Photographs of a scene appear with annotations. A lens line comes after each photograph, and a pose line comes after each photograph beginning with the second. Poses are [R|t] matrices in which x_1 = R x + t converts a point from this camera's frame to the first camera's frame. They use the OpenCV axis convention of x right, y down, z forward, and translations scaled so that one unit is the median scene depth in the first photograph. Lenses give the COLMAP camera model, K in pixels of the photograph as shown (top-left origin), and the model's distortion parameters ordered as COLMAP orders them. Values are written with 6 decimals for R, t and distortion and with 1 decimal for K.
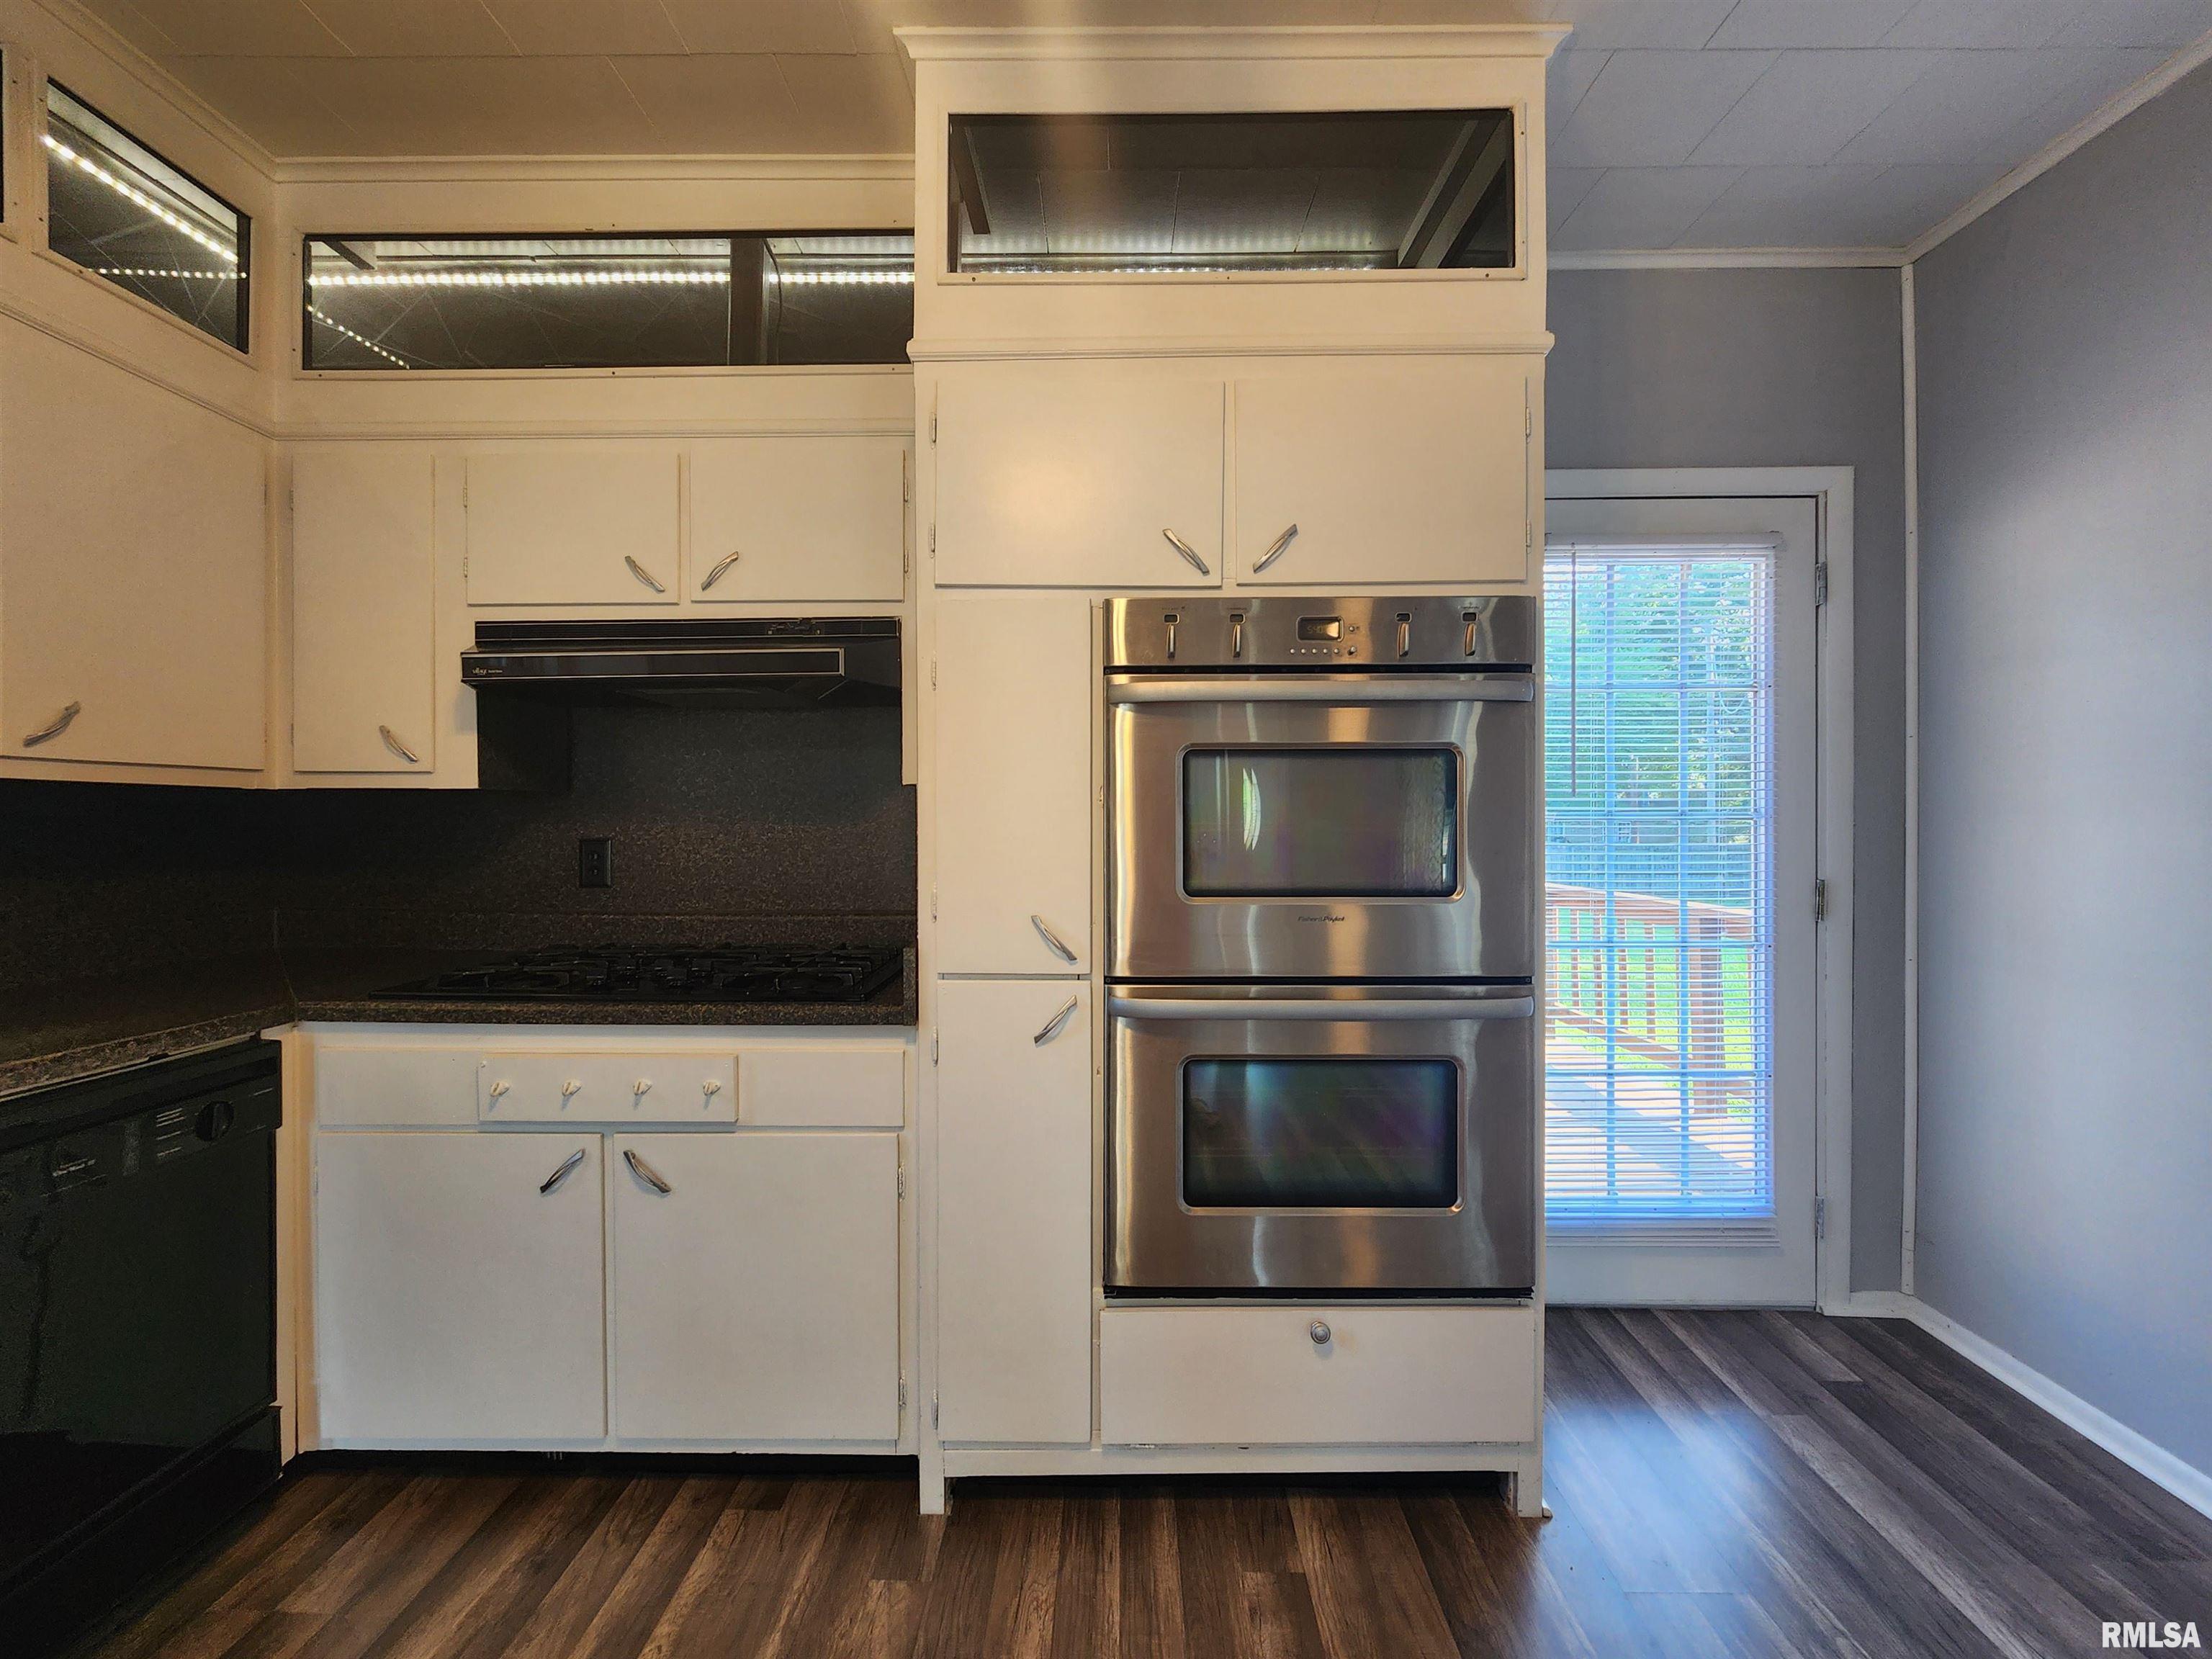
lens RADIAL K [[902.0, 0, 1102.3], [0, 902.0, 824.0], [0, 0, 1]] dist [0.002555, -0.003365]
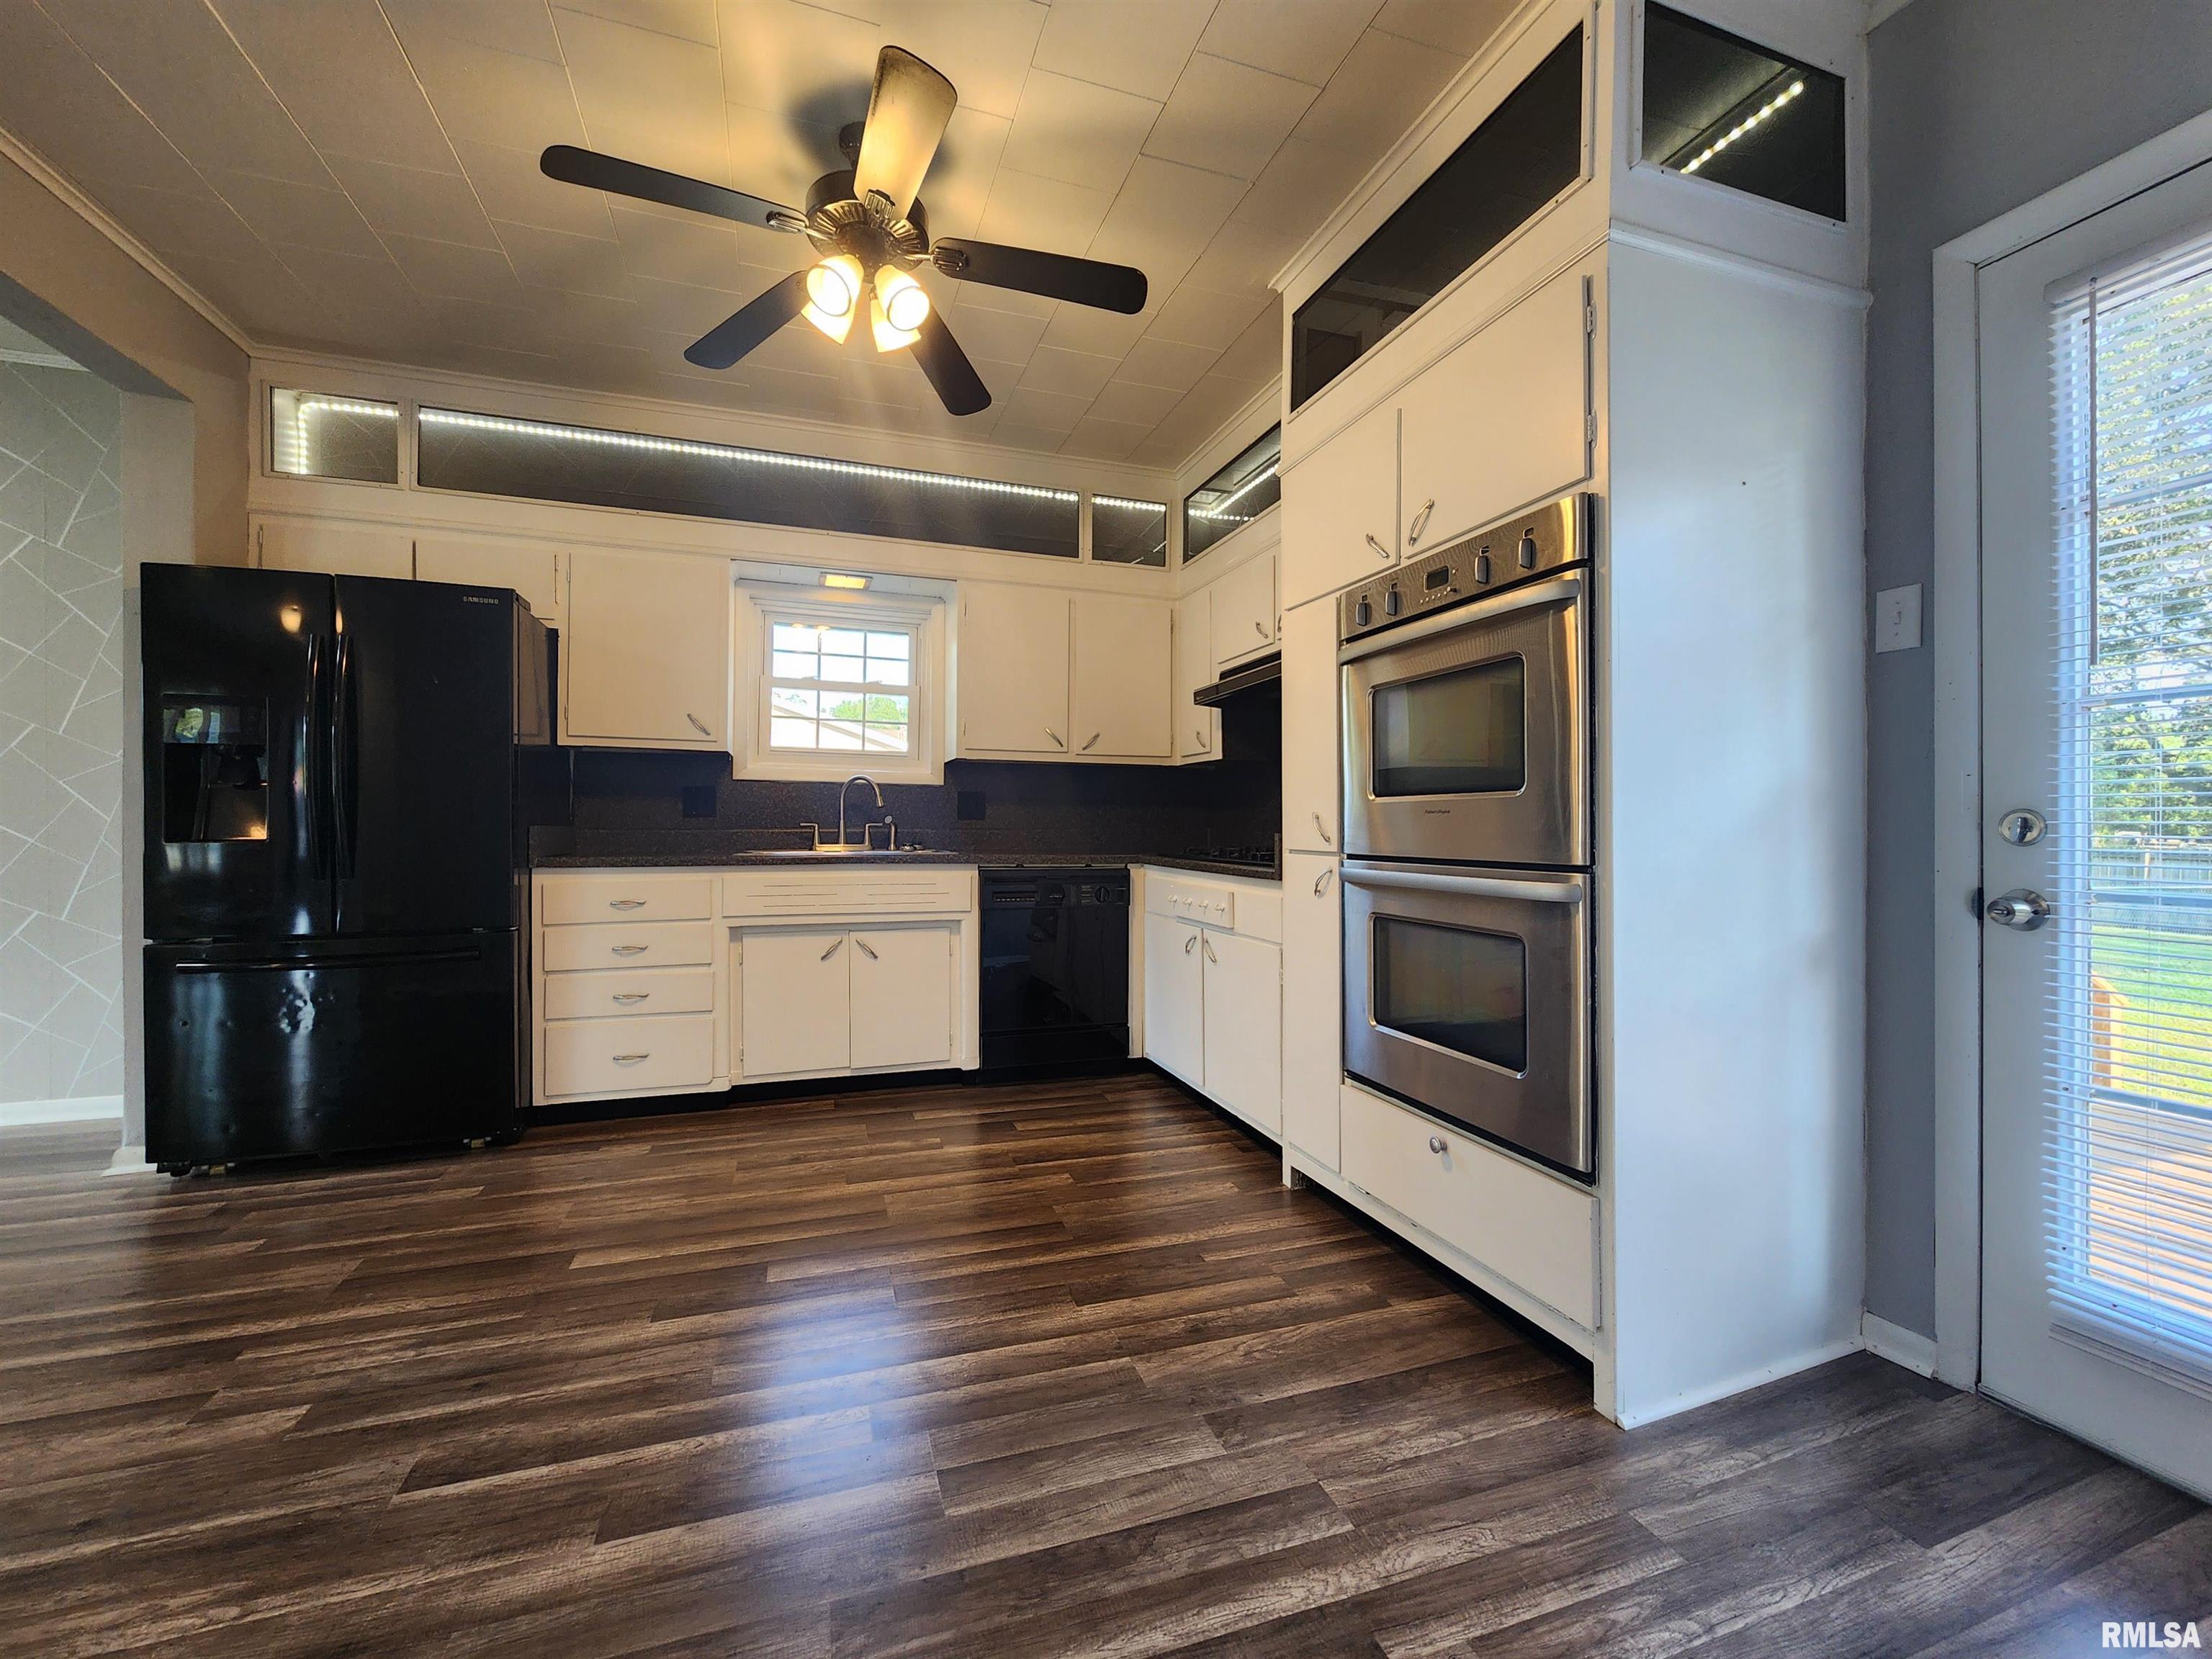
lens RADIAL K [[902.0, 0, 1112.7], [0, 902.0, 821.9], [0, 0, 1]] dist [0.002555, -0.003365]
pose [[0.346869, -0.001269, -0.937913, 1.209401], [-0.003969, 0.999988, -0.002821, 0.120722], [0.937905, 0.004701, 0.346860, 0.146518]]
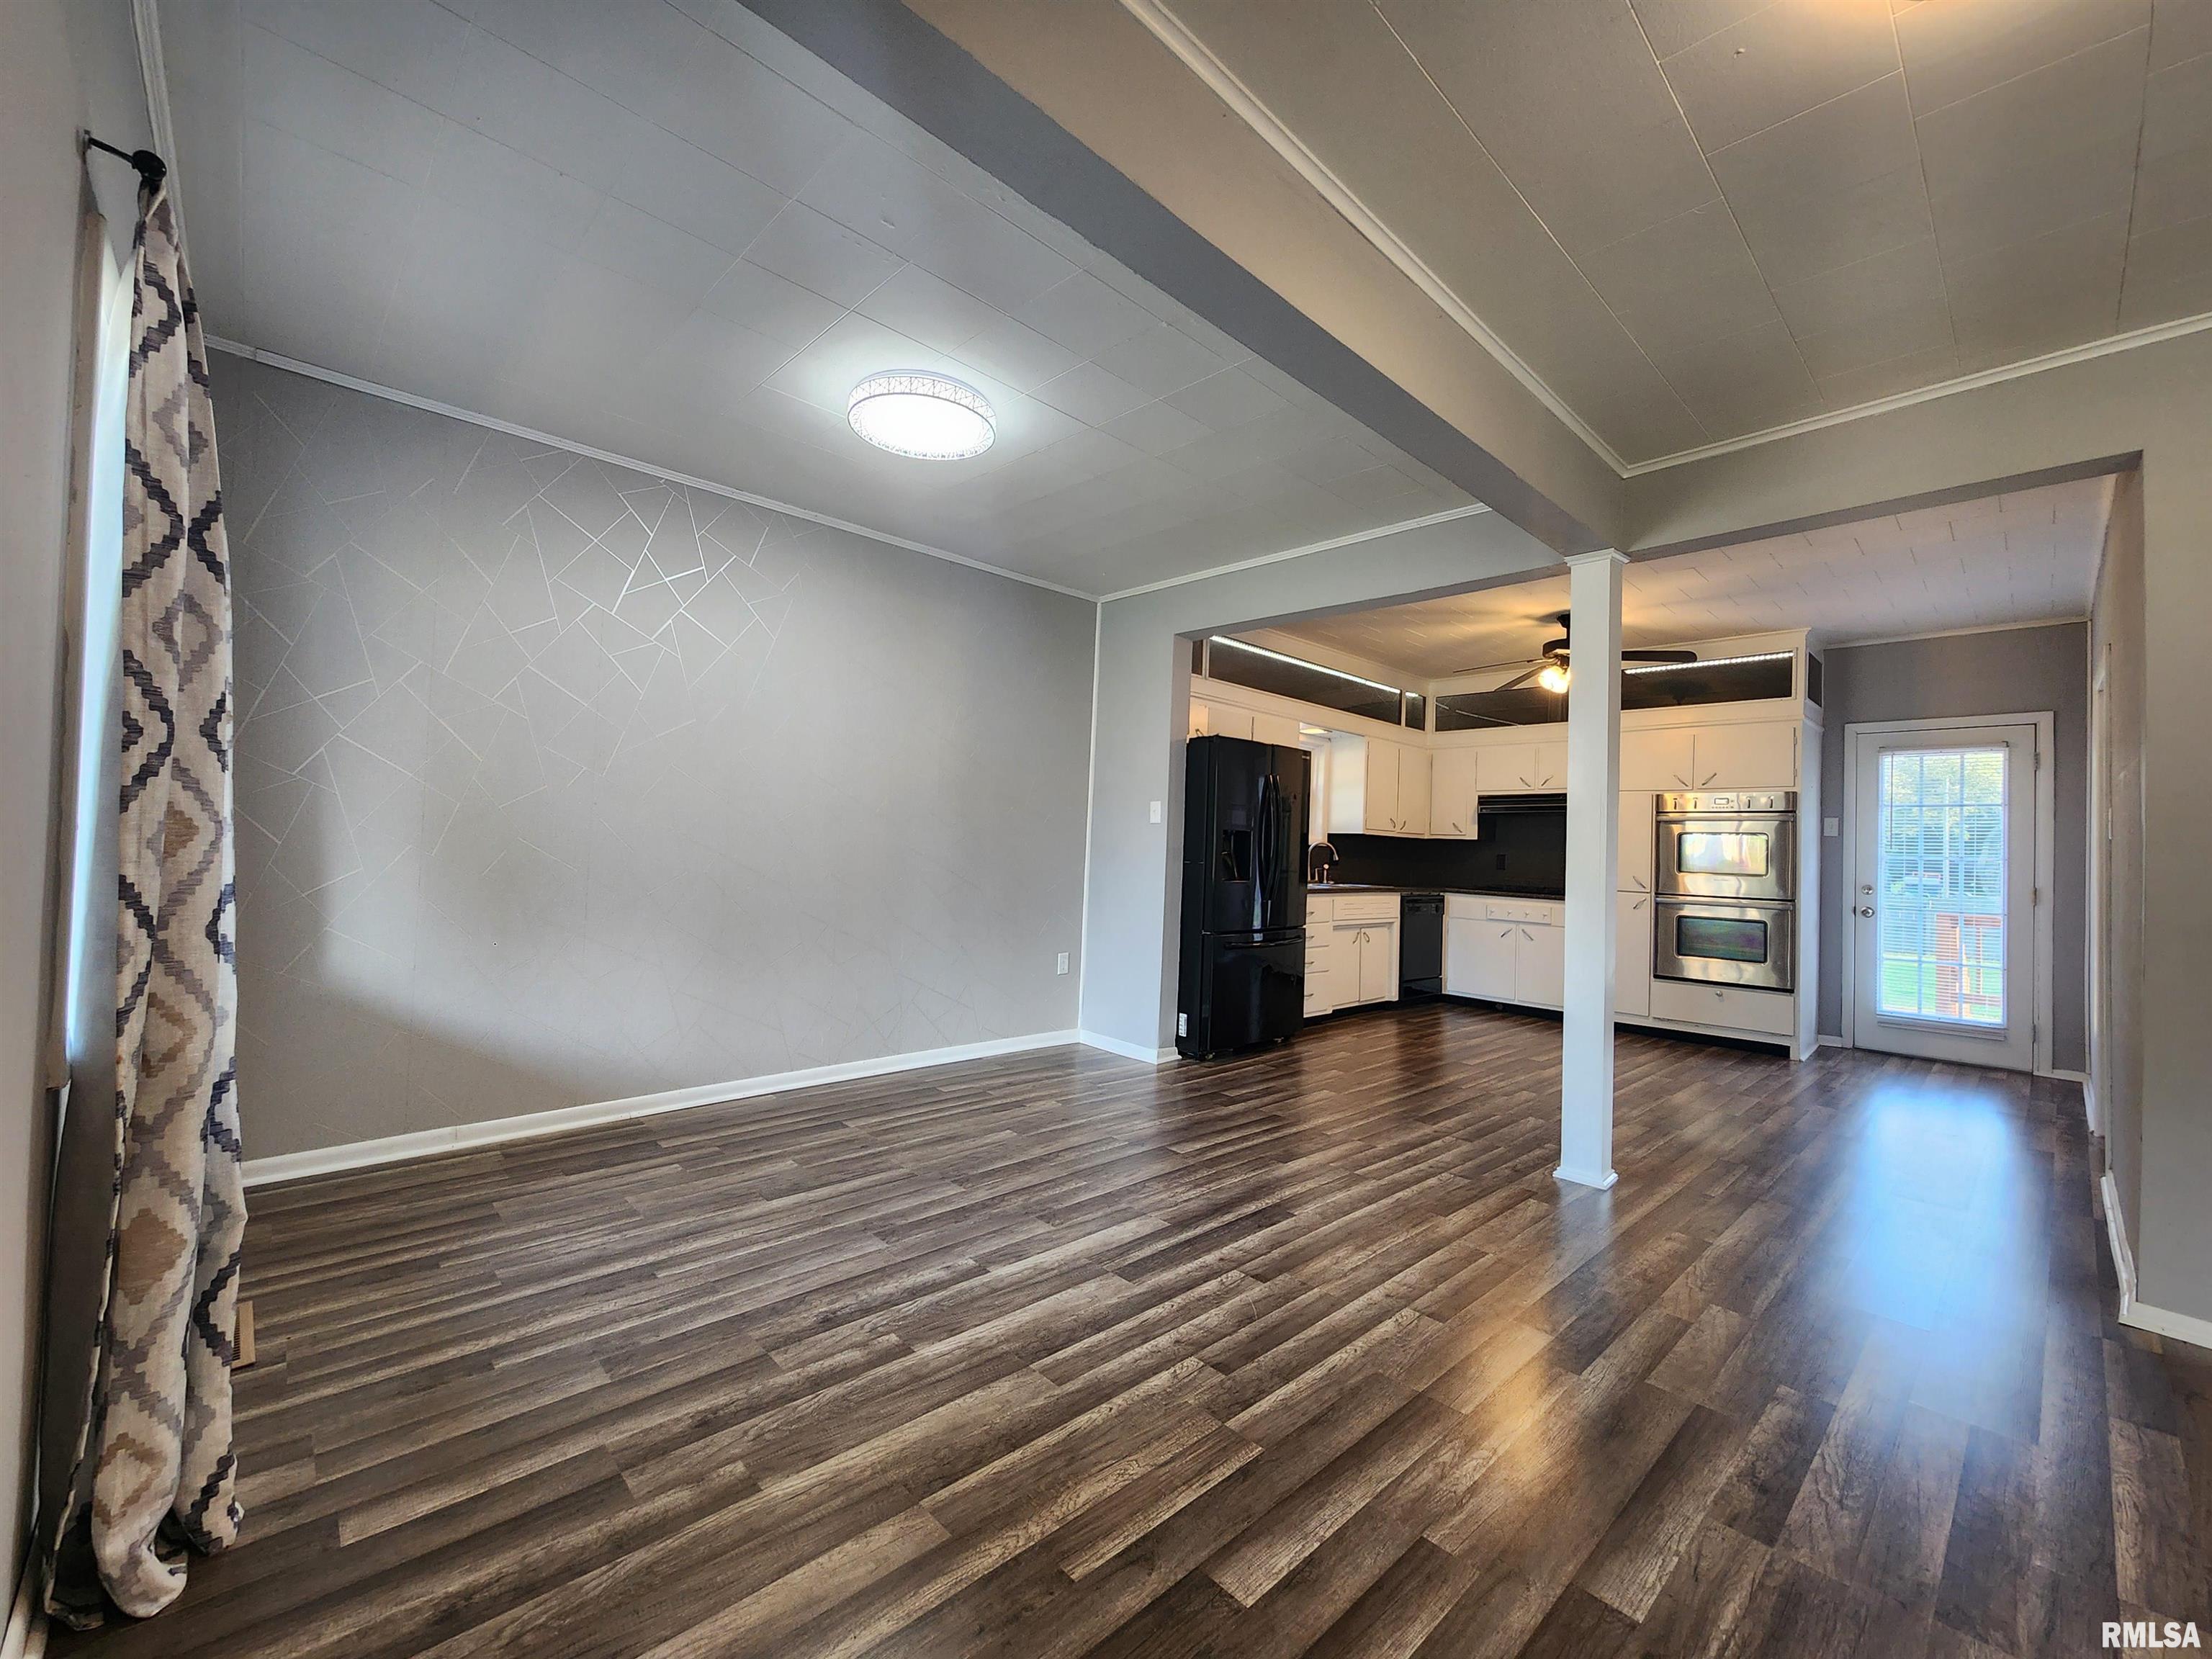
lens RADIAL K [[902.0, 0, 1100.0], [0, 902.0, 821.7], [0, 0, 1]] dist [0.002555, -0.003365]
pose [[0.705559, 0.004213, -0.708639, 1.026909], [-0.034789, 0.998983, -0.028699, 0.058623], [0.707797, 0.044902, 0.704988, -3.282885]]
